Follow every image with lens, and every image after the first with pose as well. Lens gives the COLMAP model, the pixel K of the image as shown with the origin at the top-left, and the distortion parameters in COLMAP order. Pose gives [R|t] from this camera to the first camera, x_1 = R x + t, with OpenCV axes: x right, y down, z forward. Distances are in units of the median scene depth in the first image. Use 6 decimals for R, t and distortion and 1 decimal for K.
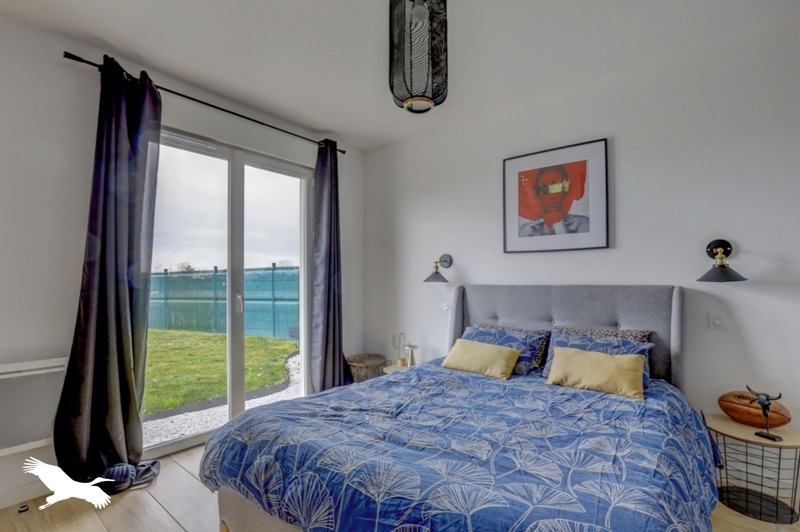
lens RADIAL K [[393.6, 0, 400.0], [0, 393.6, 266.0], [0, 0, 1]] dist [0.000913, 0.000145]
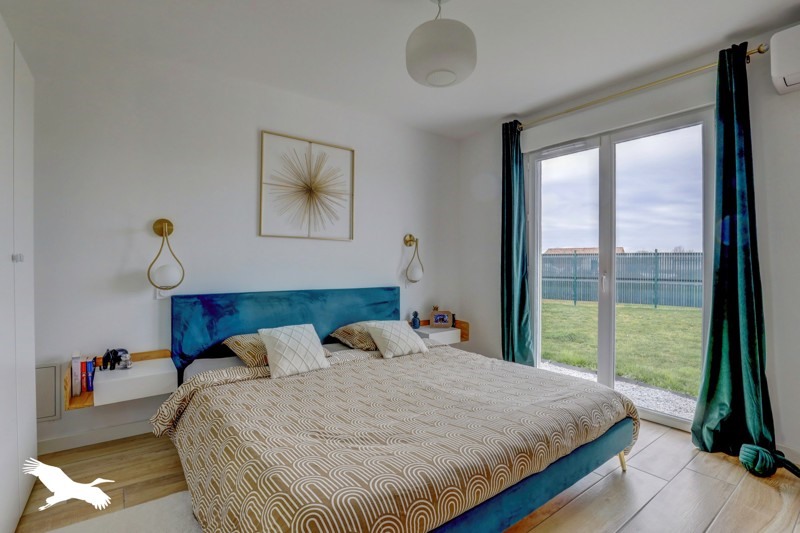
lens RADIAL K [[393.6, 0, 400.0], [0, 393.6, 266.5], [0, 0, 1]] dist [0.000913, 0.000145]
pose [[-0.249810, -0.009169, -0.968251, 0.734206], [0.012830, 0.999836, -0.012778, 0.064730], [0.968210, -0.015615, -0.249651, 0.725000]]
